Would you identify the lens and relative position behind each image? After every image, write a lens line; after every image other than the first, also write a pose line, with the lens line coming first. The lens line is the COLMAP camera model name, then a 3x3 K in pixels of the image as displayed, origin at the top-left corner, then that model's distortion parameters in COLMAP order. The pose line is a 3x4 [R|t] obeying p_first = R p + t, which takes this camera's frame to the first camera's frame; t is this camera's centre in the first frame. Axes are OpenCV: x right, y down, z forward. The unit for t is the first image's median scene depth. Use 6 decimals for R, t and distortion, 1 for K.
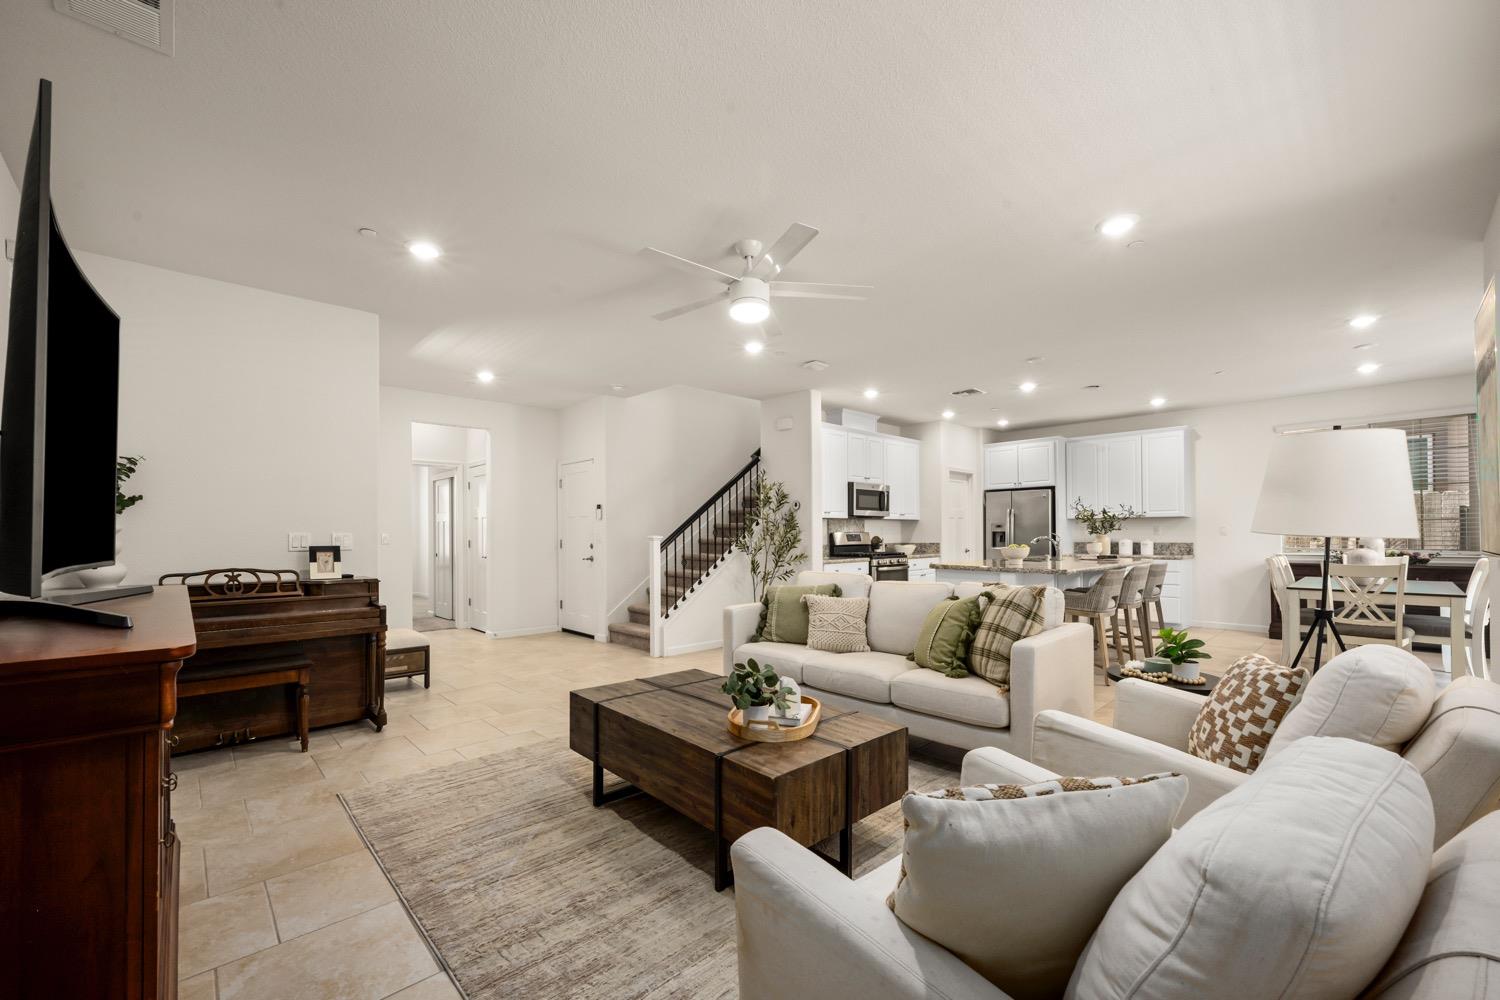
lens RADIAL K [[603.7, 0, 748.0], [0, 603.7, 522.3], [0, 0, 1]] dist [0.000324, 0.000050]
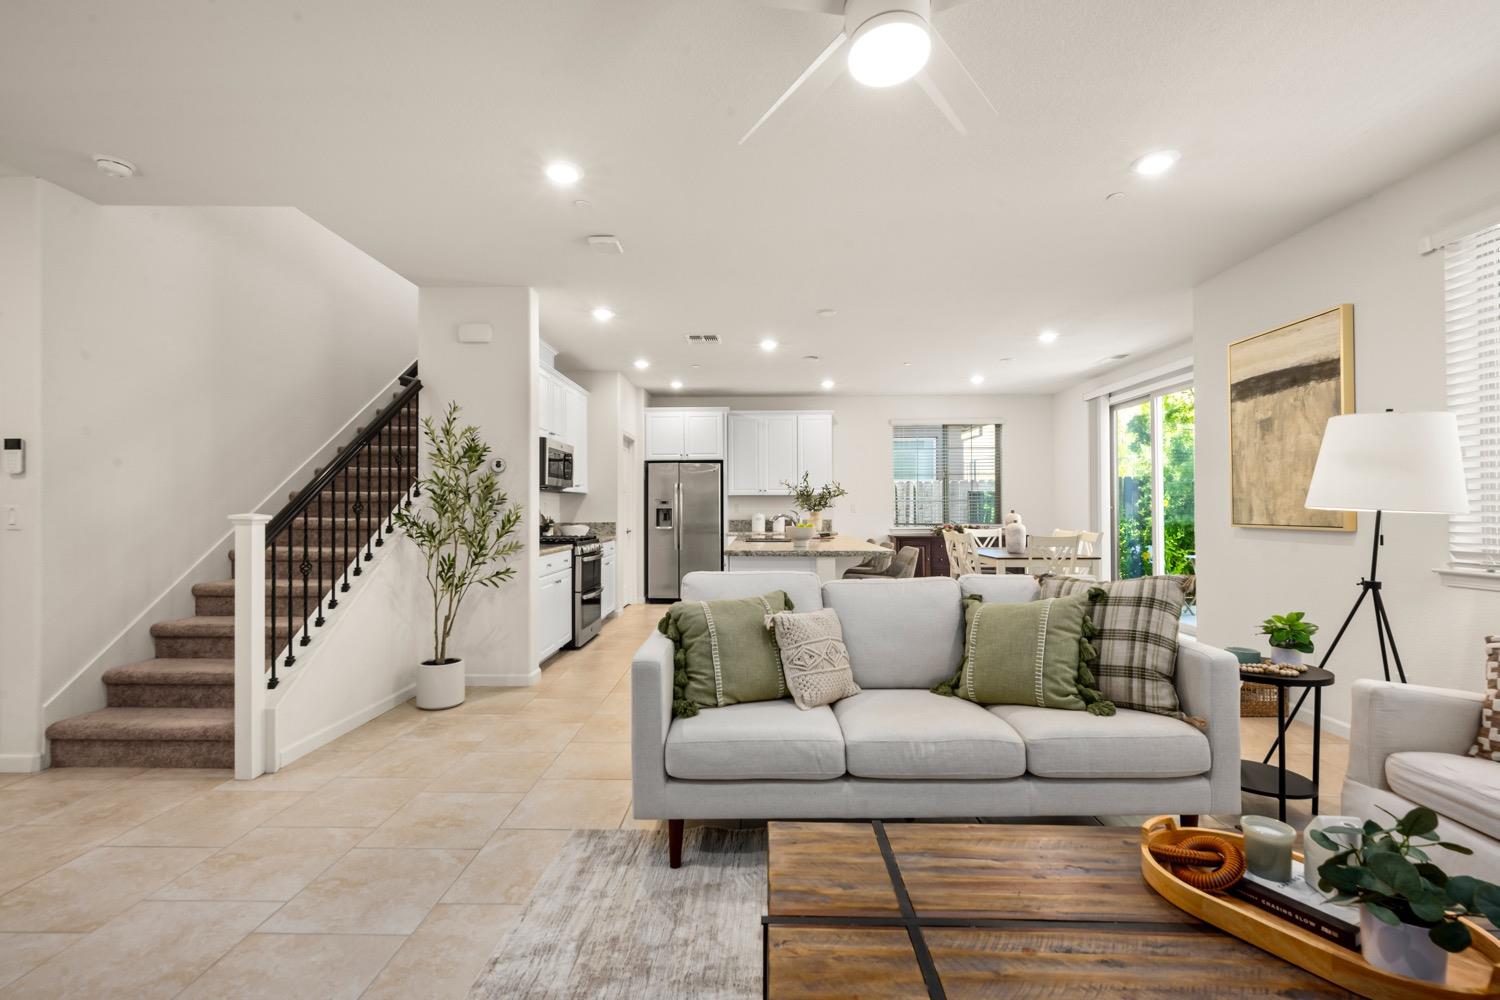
lens RADIAL K [[639.6, 0, 750.0], [0, 639.6, 500.0], [0, 0, 1]] dist [-0.000867, 0.000500]
pose [[0.697535, 0.014327, 0.716407, -0.213555], [-0.014787, 0.999875, -0.005598, 0.008312], [-0.716398, -0.006689, 0.697660, 0.347732]]
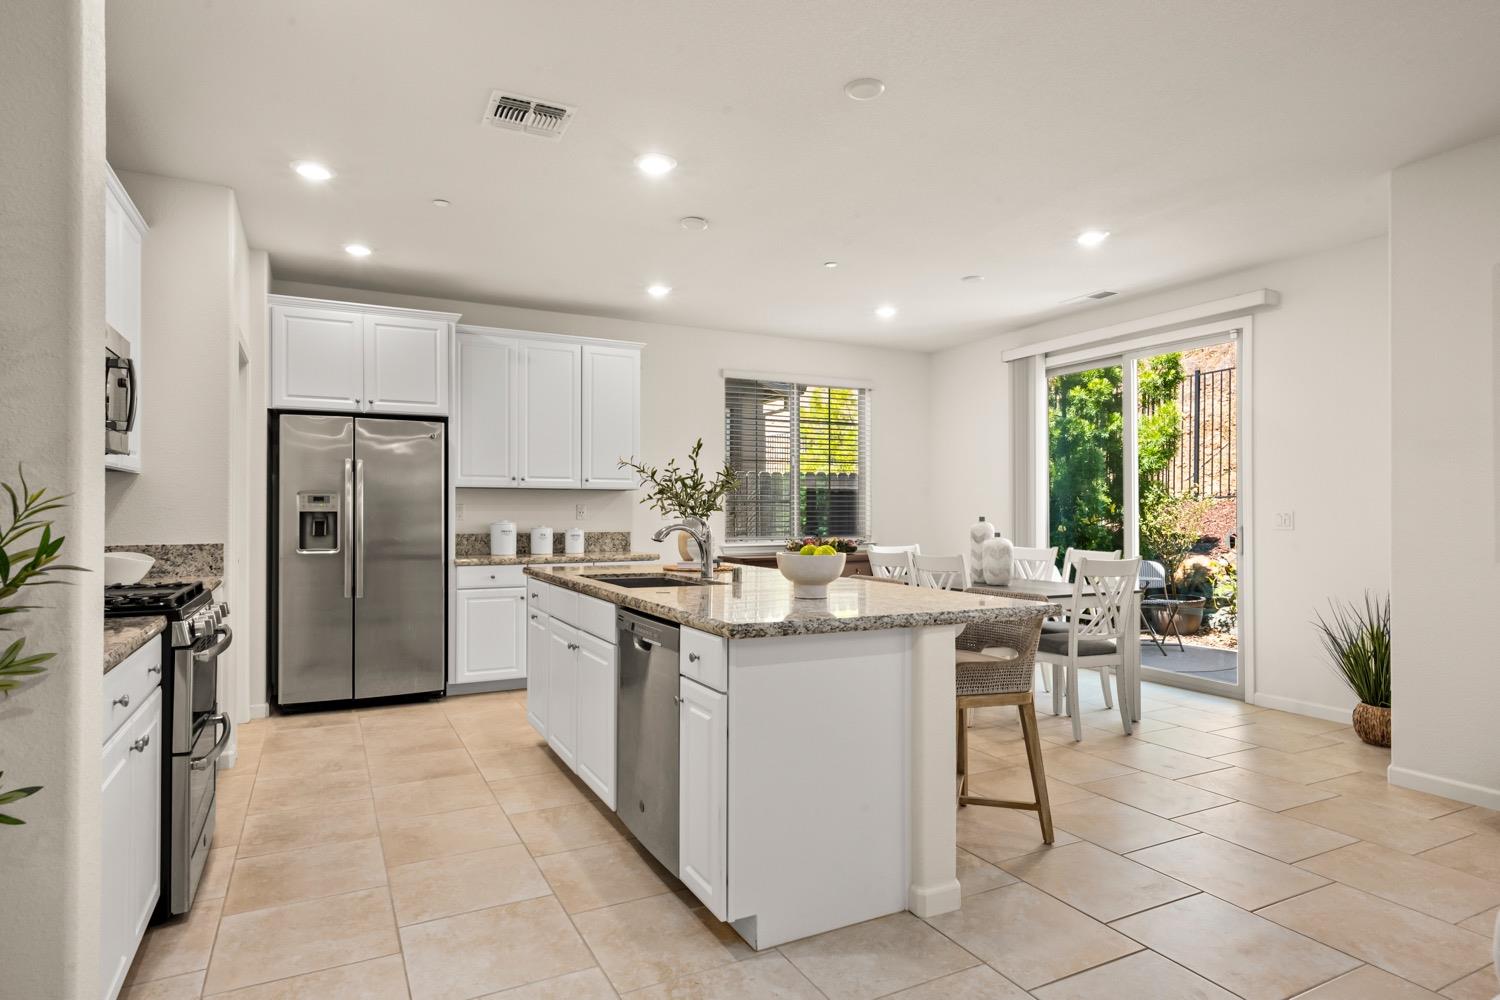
lens RADIAL K [[825.6, 0, 746.1], [0, 825.6, 510.9], [0, 0, 1]] dist [0.018665, 0.000807]
pose [[0.278426, 0.007810, 0.960426, -0.064606], [-0.021155, 0.999774, -0.001998, 0.012770], [-0.960225, -0.019761, 0.278528, 0.738203]]
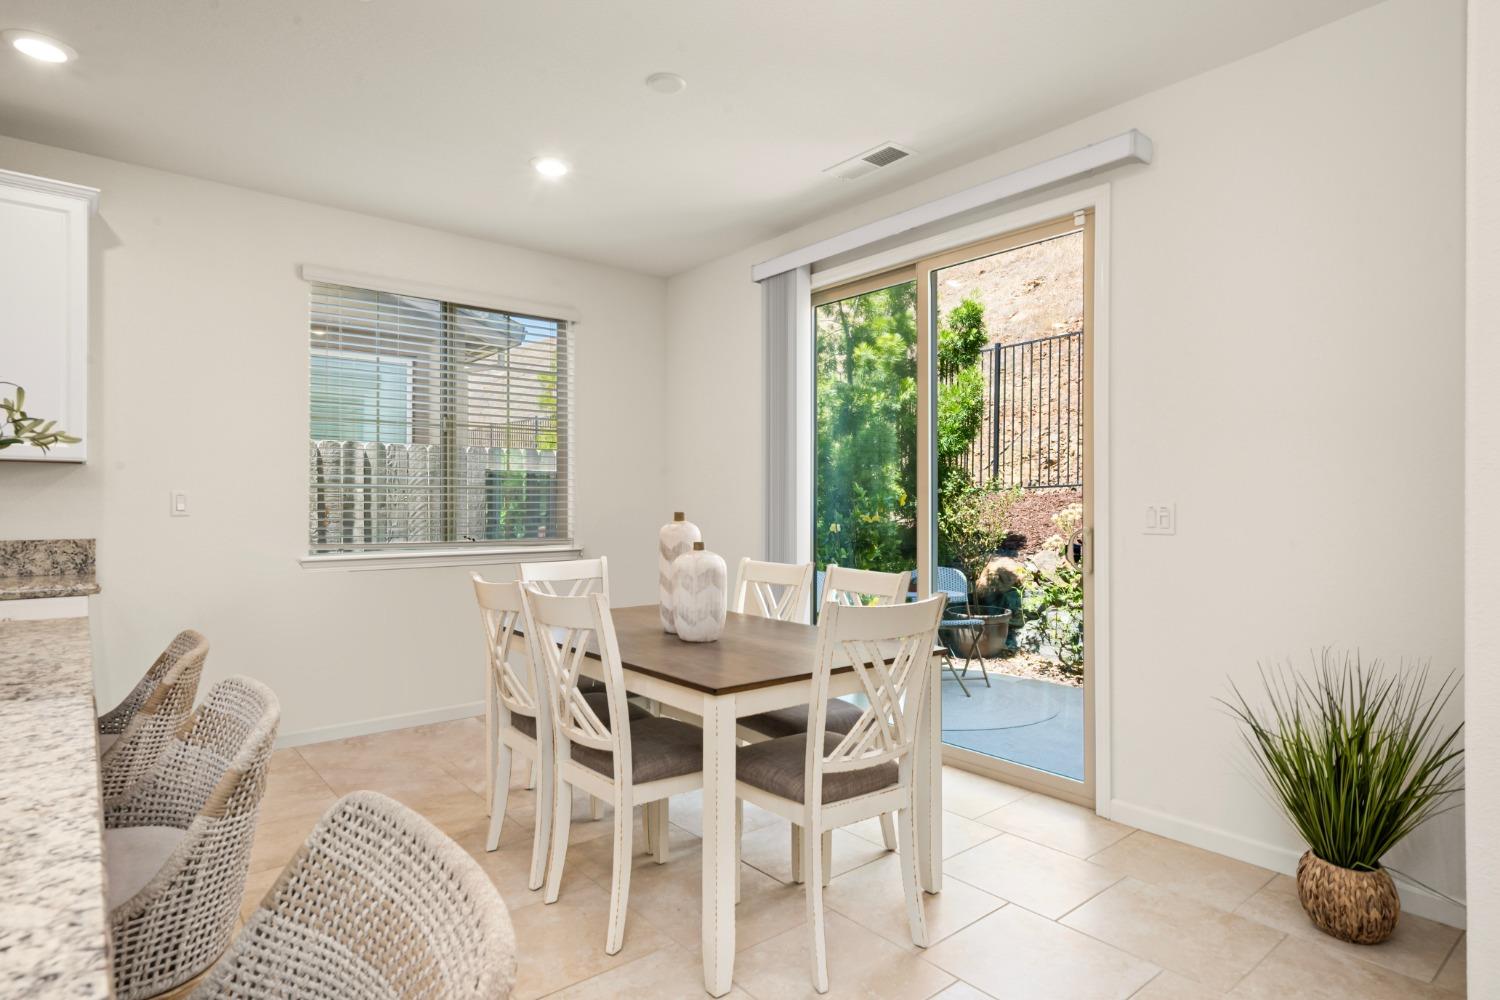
lens RADIAL K [[794.6, 0, 750.0], [0, 794.6, 500.0], [0, 0, 1]] dist [0.001288, -0.000144]
pose [[0.068032, 0.012383, 0.997606, 0.349768], [-0.021706, 0.999705, -0.010929, 0.008875], [-0.997447, -0.020910, 0.068280, 0.673240]]
